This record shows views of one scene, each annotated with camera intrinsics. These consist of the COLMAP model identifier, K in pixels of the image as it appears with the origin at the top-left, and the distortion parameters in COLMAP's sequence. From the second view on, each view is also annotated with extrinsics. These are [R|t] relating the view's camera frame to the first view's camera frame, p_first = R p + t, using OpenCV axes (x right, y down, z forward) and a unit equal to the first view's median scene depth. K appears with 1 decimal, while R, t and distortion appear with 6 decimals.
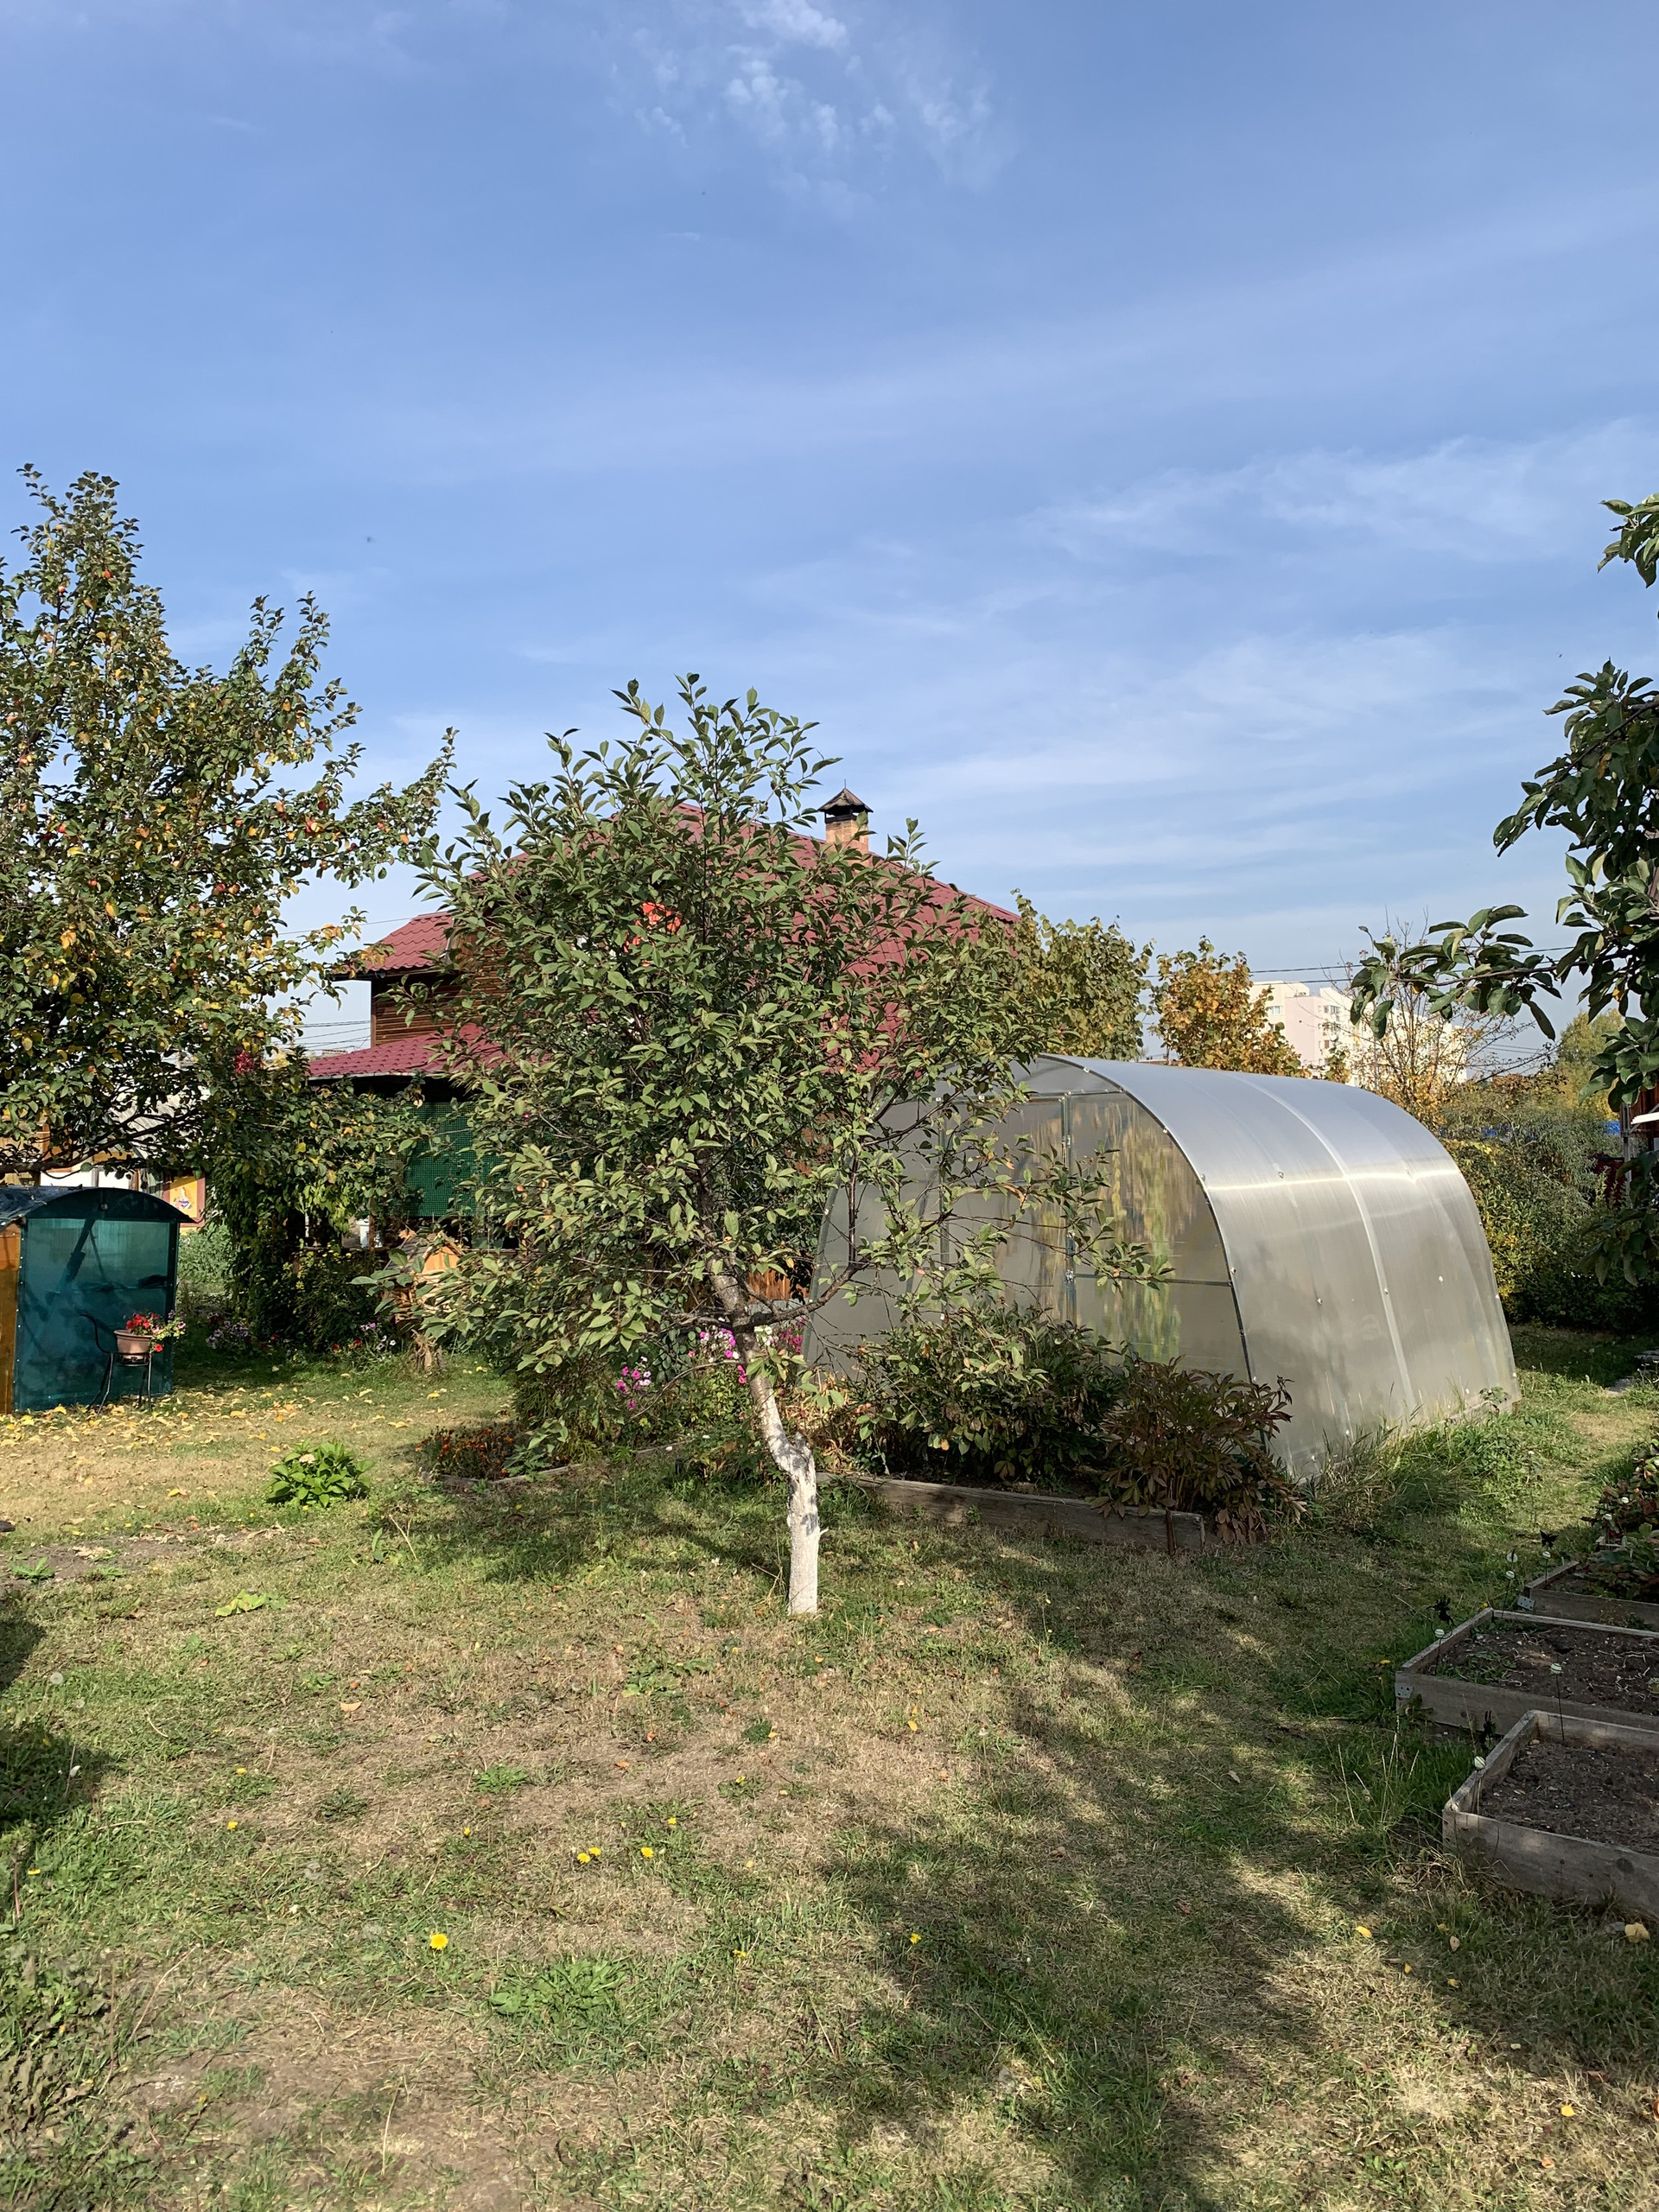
lens RADIAL K [[1676.1, 0, 830.2], [0, 1676.1, 1115.6], [0, 0, 1]] dist [0.013023, -0.022452]
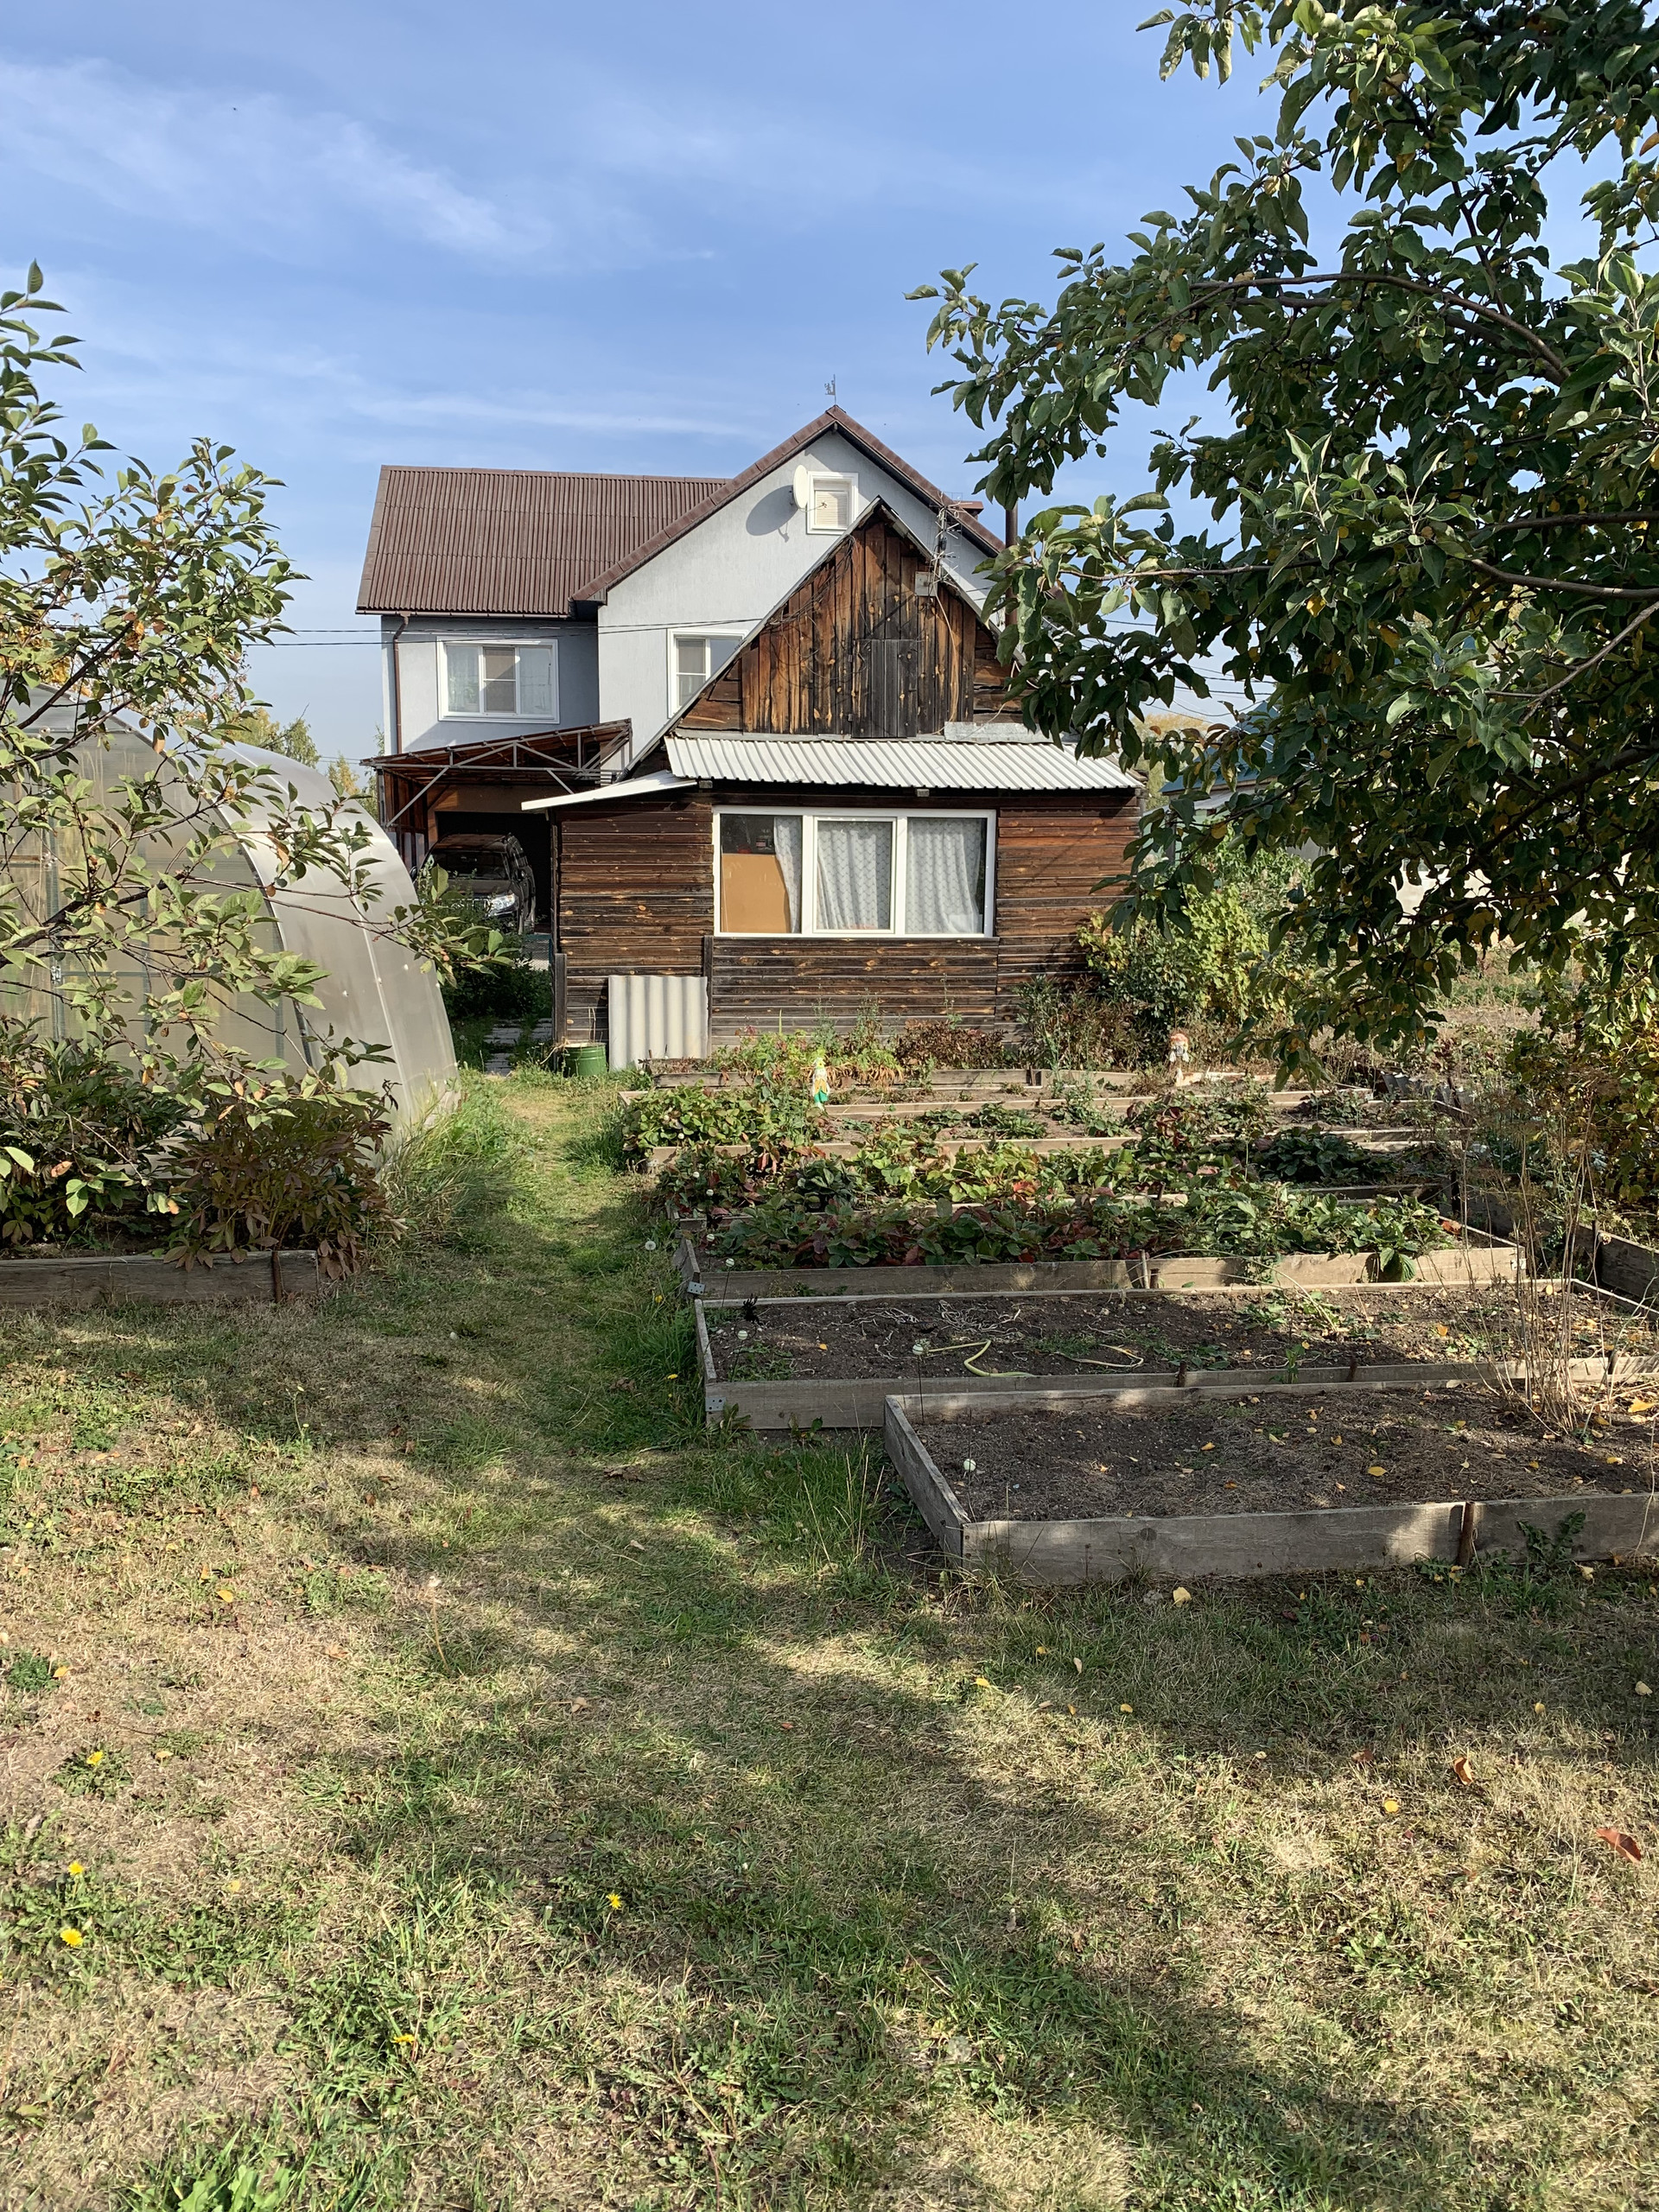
lens RADIAL K [[1676.1, 0, 830.8], [0, 1676.1, 1102.0], [0, 0, 1]] dist [0.013023, -0.022452]
pose [[0.730261, -0.086631, 0.677653, -0.249210], [-0.029095, 0.987084, 0.157542, 0.039612], [-0.682549, -0.134763, 0.718308, 0.371564]]
